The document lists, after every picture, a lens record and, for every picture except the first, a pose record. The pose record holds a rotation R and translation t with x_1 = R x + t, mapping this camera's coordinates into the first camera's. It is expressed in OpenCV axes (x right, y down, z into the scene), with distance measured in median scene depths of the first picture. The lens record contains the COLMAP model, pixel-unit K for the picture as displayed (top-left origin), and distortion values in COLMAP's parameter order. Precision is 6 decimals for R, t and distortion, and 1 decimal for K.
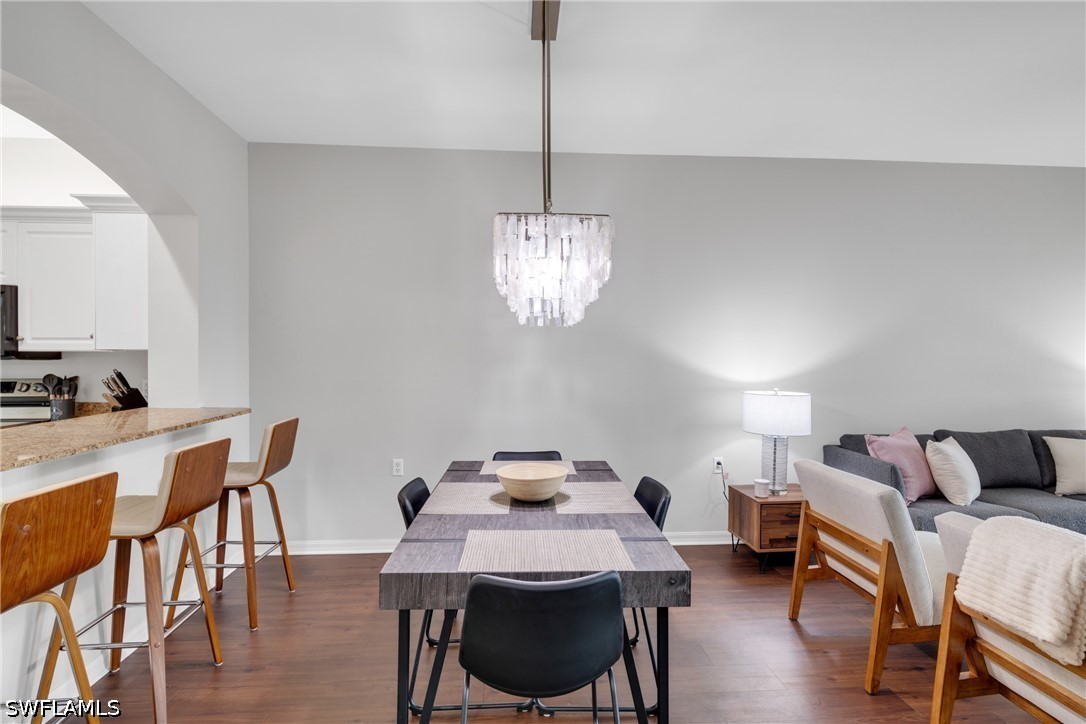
lens RADIAL K [[526.1, 0, 540.1], [0, 526.1, 353.0], [0, 0, 1]] dist [-0.001194, 0.000585]
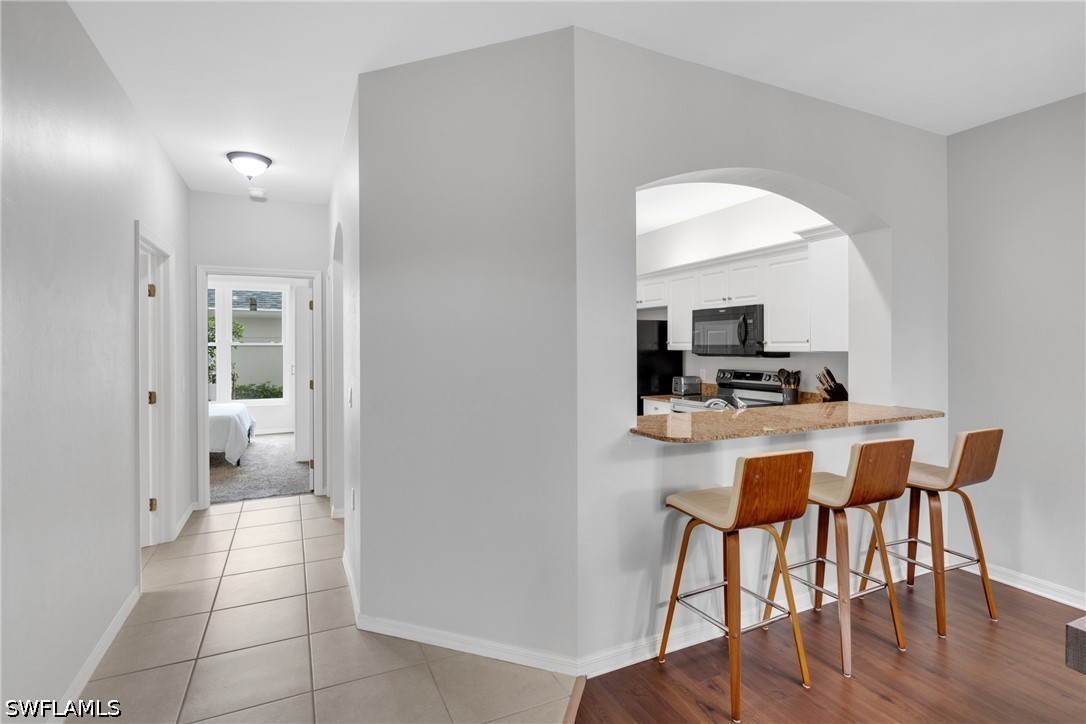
lens RADIAL K [[526.1, 0, 540.1], [0, 526.1, 353.0], [0, 0, 1]] dist [-0.001194, 0.000585]
pose [[0.364790, 0.010251, -0.931033, 0.088901], [0.001767, 0.999930, 0.011702, -0.018703], [0.931088, -0.005914, 0.364746, -0.056847]]
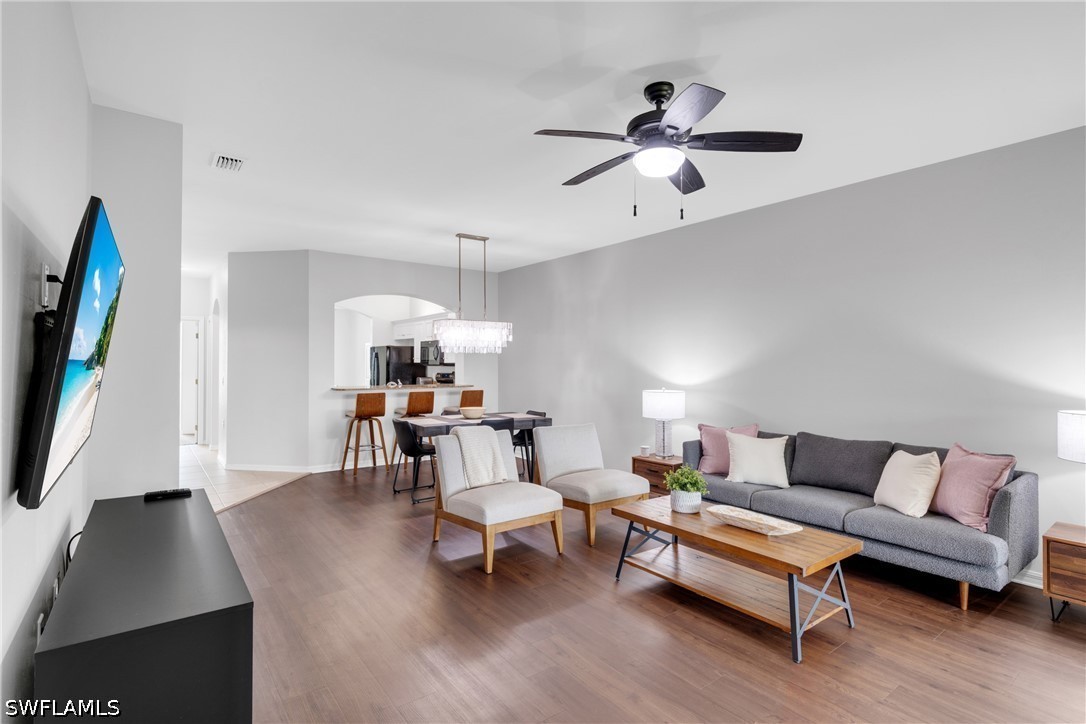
lens RADIAL K [[520.6, 0, 537.6], [0, 520.6, 359.4], [0, 0, 1]] dist [-0.001313, -0.000577]
pose [[0.547694, -0.005704, -0.836660, 1.816174], [-0.002116, 0.999964, -0.008202, -0.001488], [0.836676, 0.006263, 0.547662, -0.128339]]
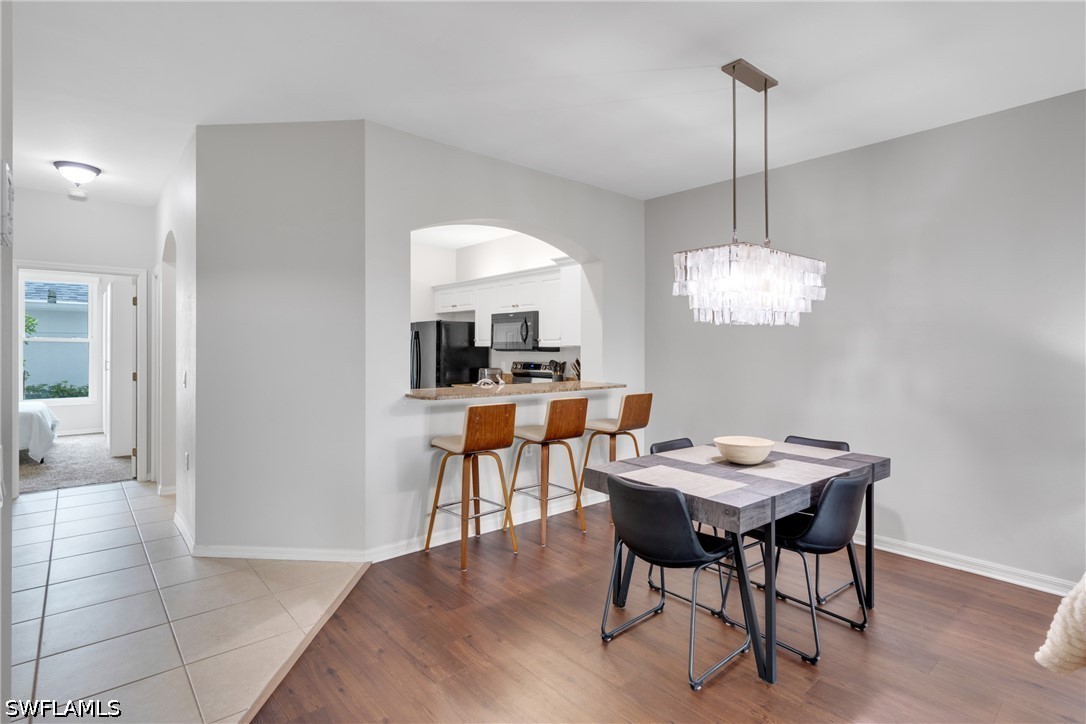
lens RADIAL K [[538.4, 0, 539.5], [0, 538.4, 351.2], [0, 0, 1]] dist [-0.000837, 0.000706]
pose [[0.598732, 0.005580, -0.800930, 0.553280], [-0.003725, 0.999984, 0.004182, 0.003996], [0.800941, 0.000480, 0.598743, -0.121771]]
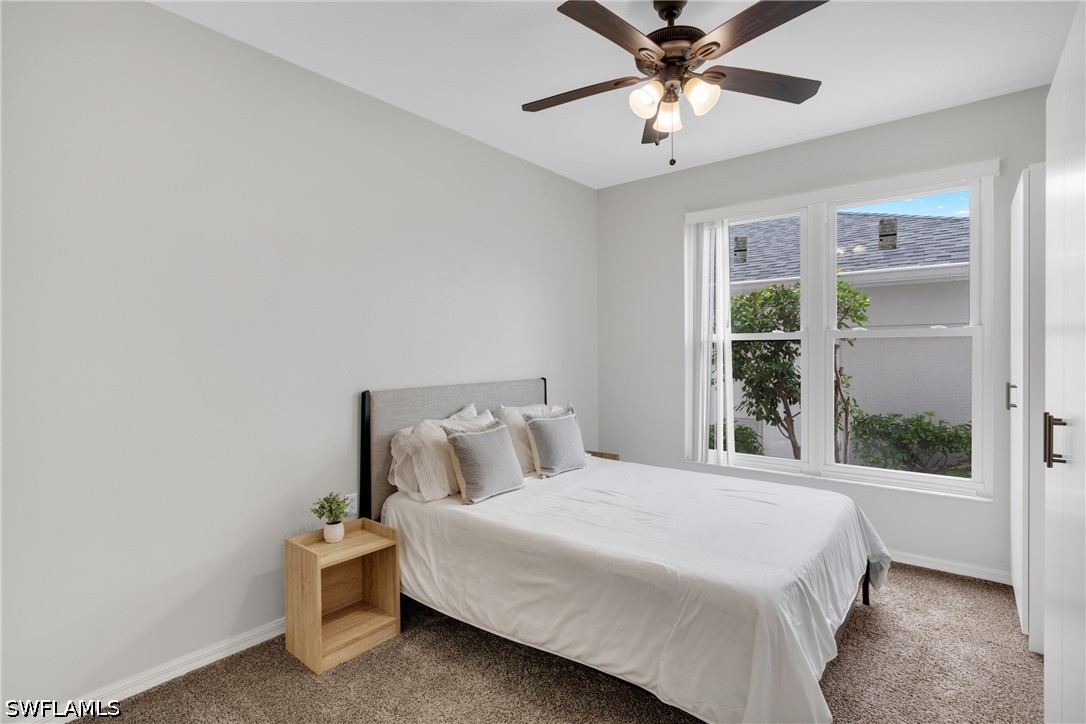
lens RADIAL K [[526.1, 0, 540.1], [0, 526.1, 353.0], [0, 0, 1]] dist [-0.001194, 0.000585]
pose [[-0.679311, 0.008018, -0.733807, -1.872417], [0.005683, 0.999968, 0.005665, -0.003783], [0.733829, -0.000322, -0.679335, -0.248529]]
